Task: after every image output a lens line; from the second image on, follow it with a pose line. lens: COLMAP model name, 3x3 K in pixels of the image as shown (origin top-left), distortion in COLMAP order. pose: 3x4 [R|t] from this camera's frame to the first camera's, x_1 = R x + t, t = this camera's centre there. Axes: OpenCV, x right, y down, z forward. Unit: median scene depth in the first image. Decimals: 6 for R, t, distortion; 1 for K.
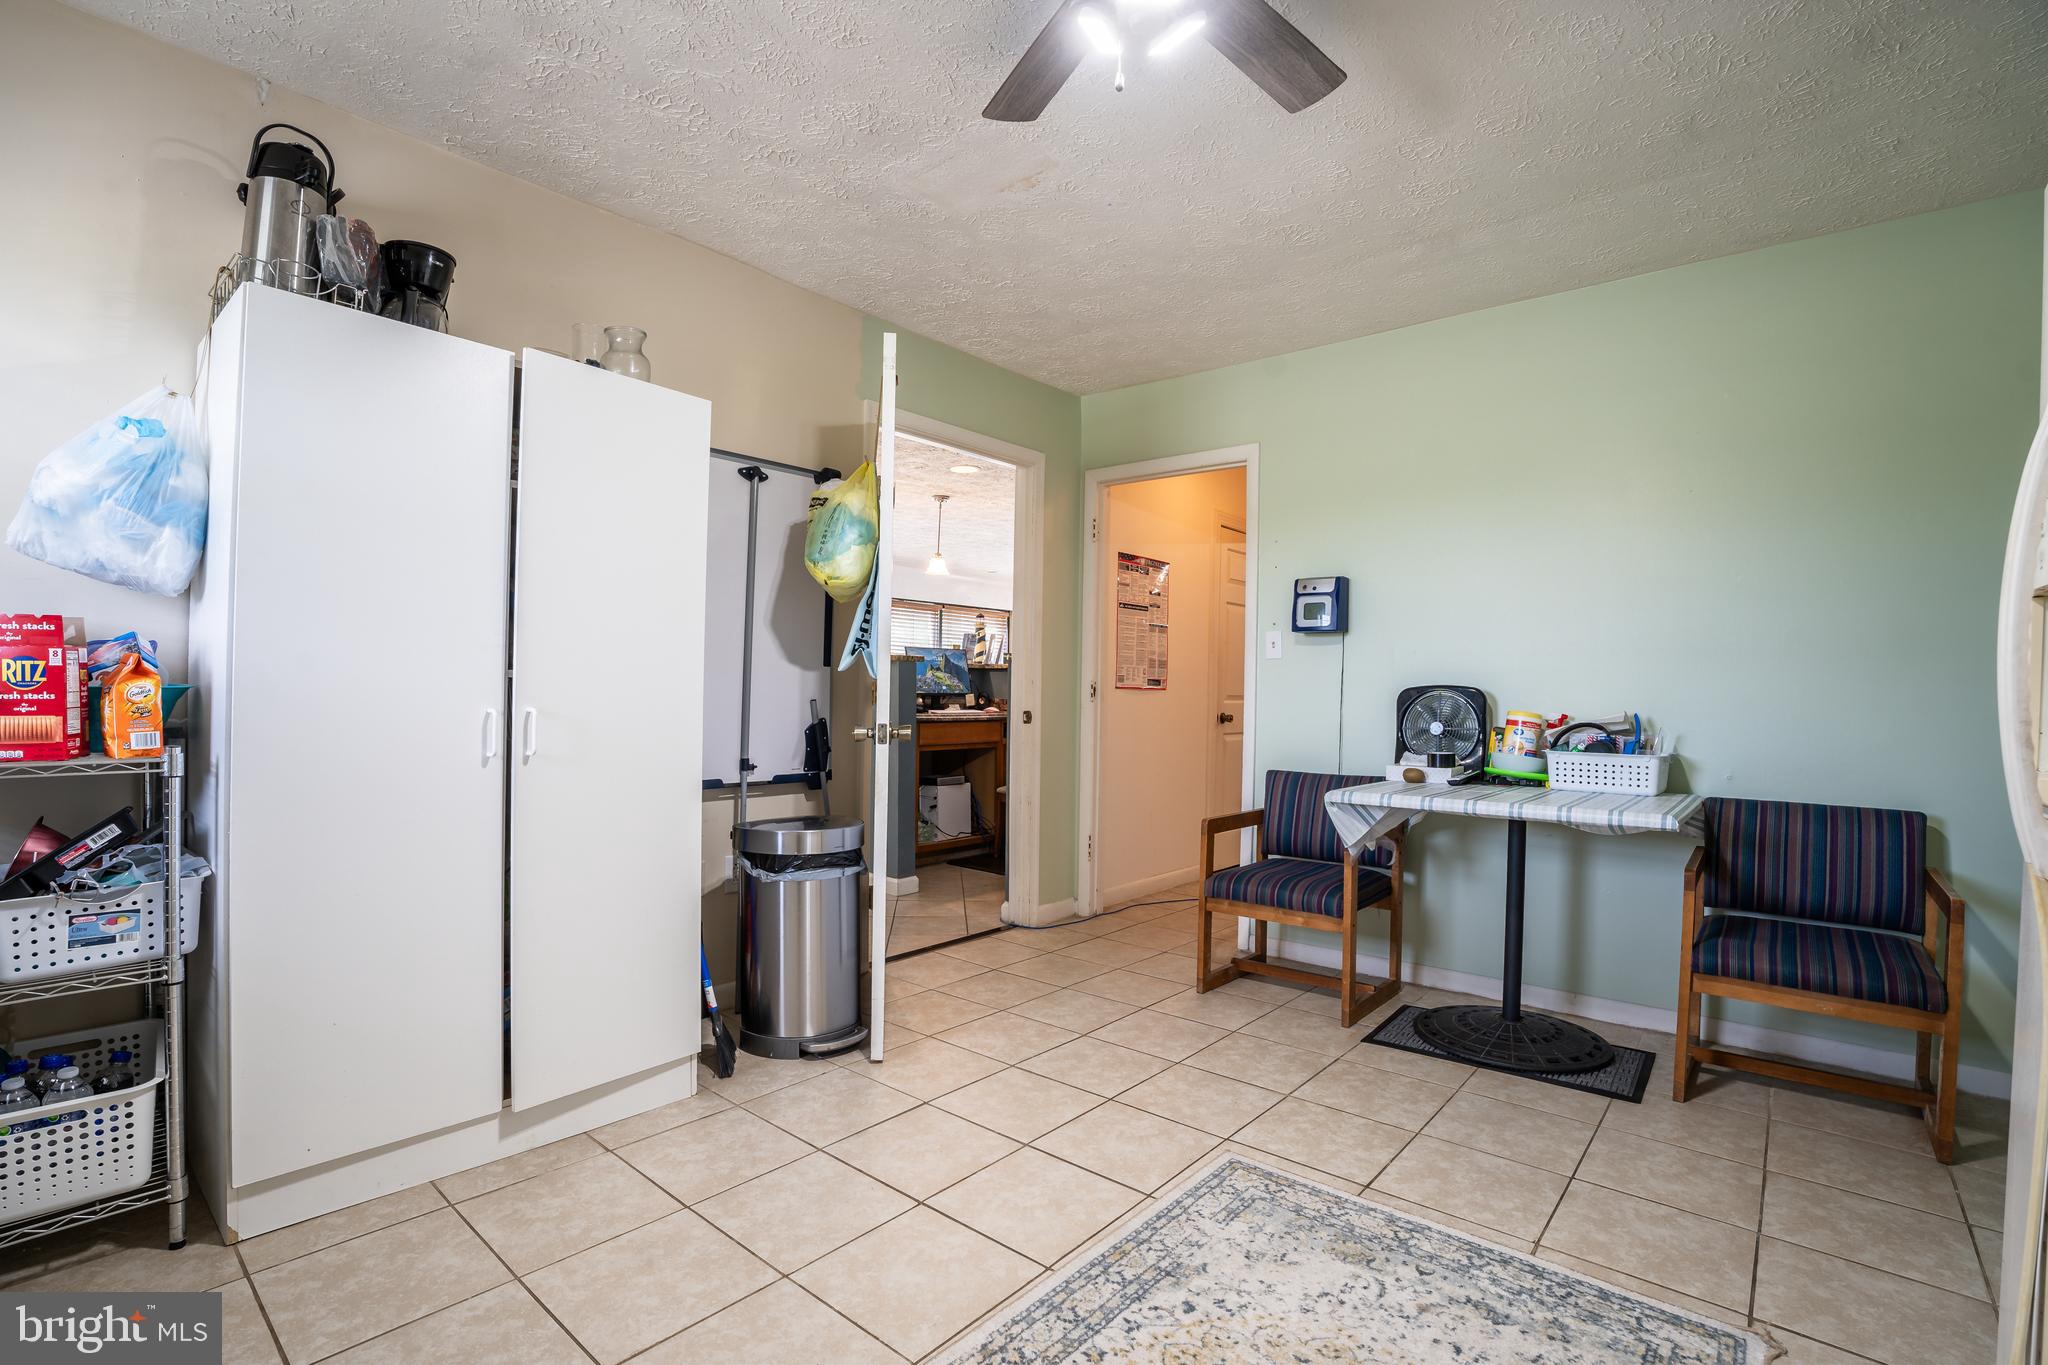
lens RADIAL K [[951.9, 0, 1024.9], [0, 951.9, 695.3], [0, 0, 1]] dist [-0.030239, 0.000184]
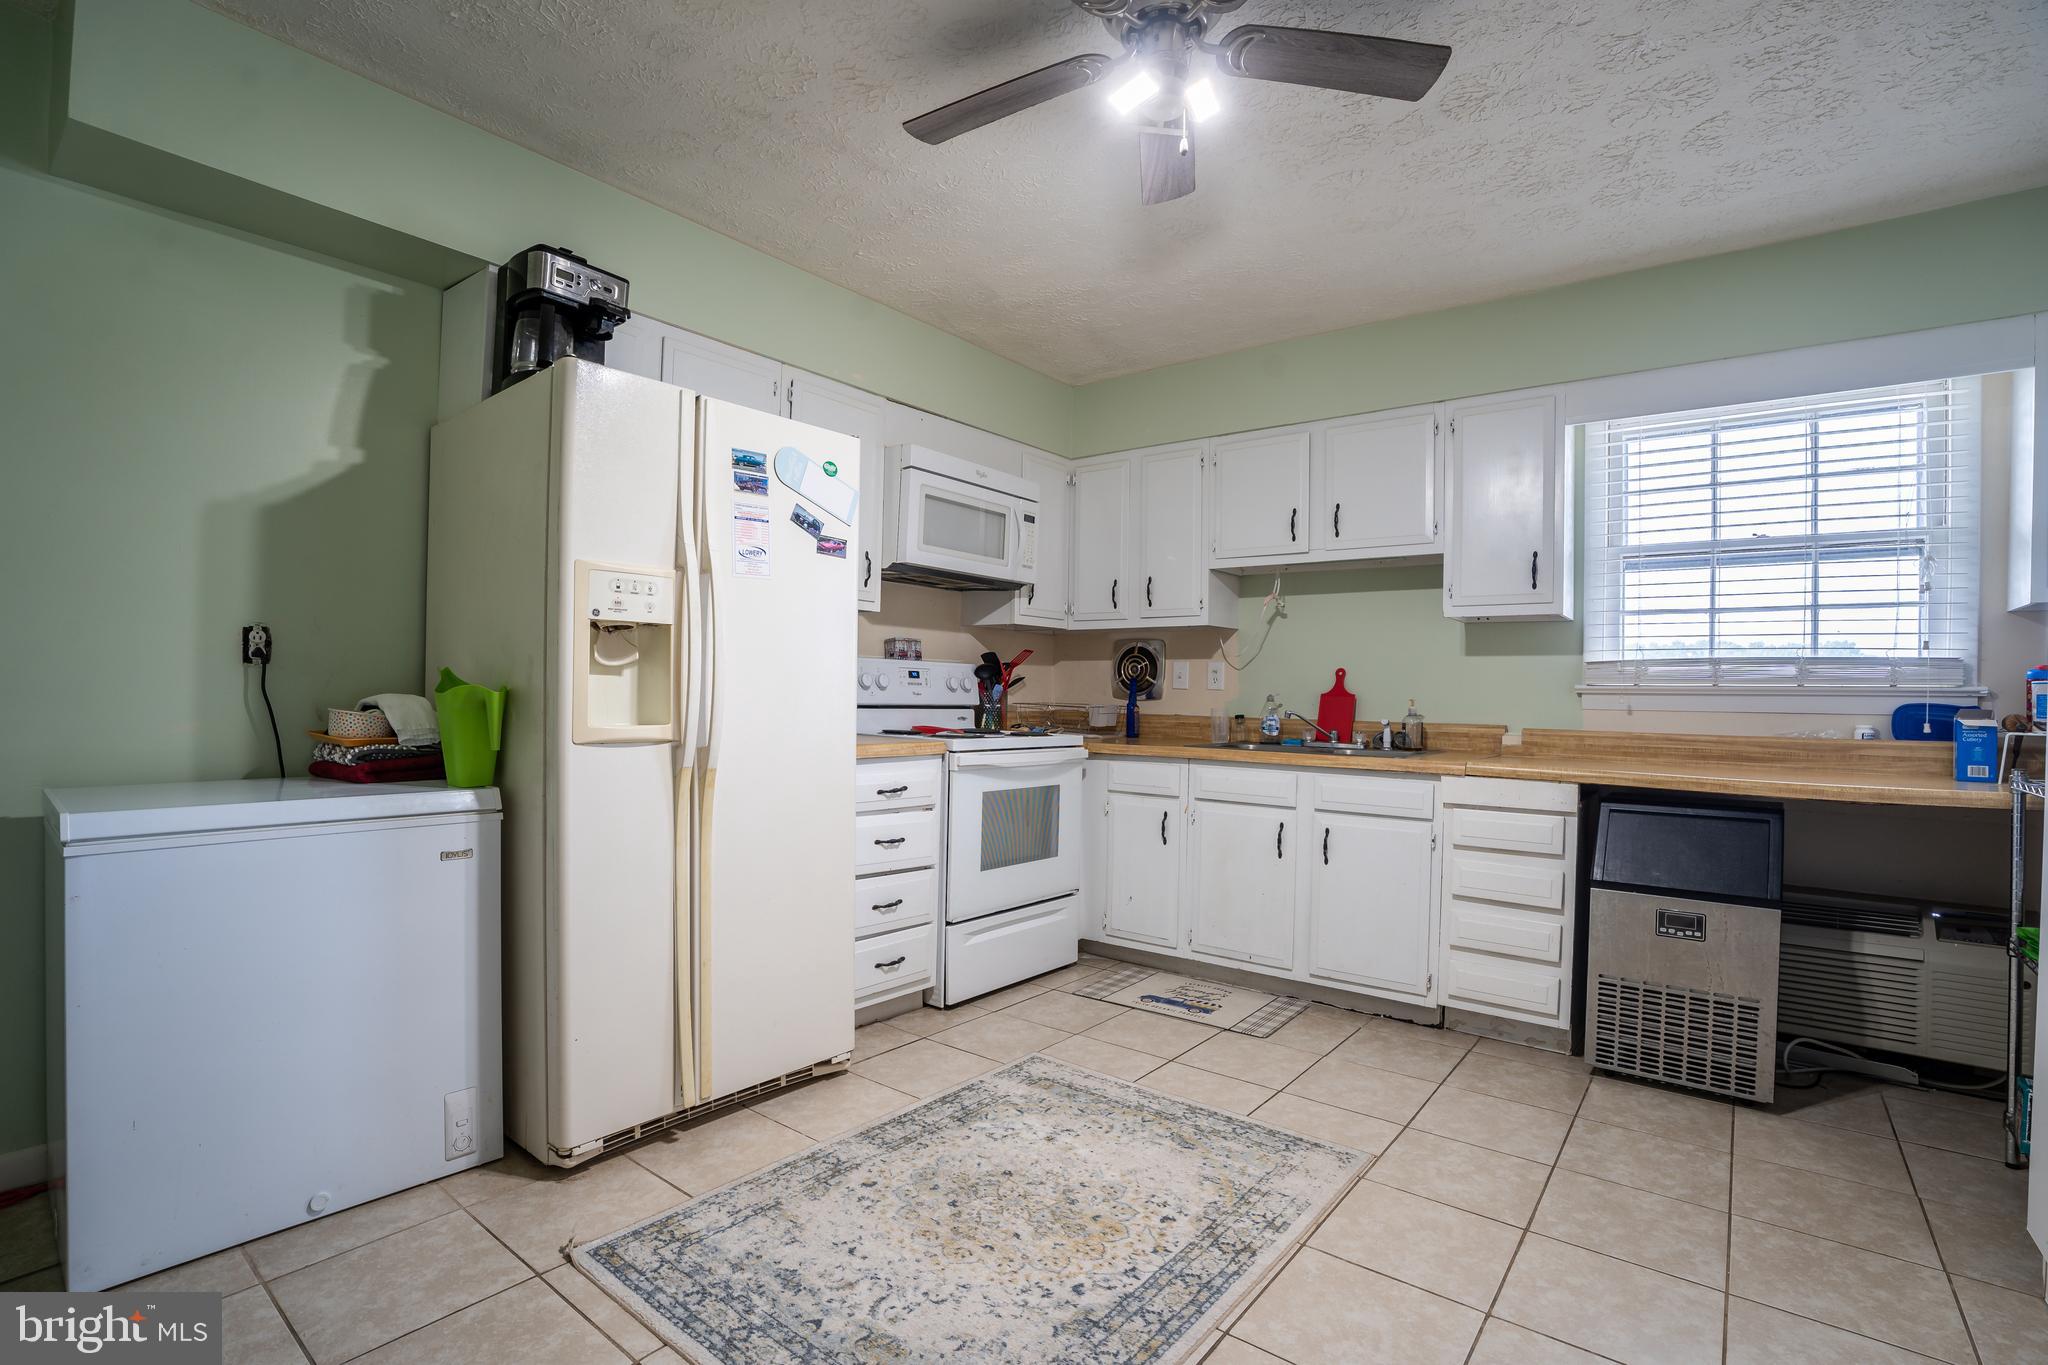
lens RADIAL K [[951.9, 0, 1024.9], [0, 951.9, 695.3], [0, 0, 1]] dist [-0.030239, 0.000184]
pose [[-0.998432, -0.039439, -0.039734, 0.303056], [-0.039664, 0.999201, 0.004888, -0.006320], [0.039510, 0.006457, -0.999198, 2.050076]]
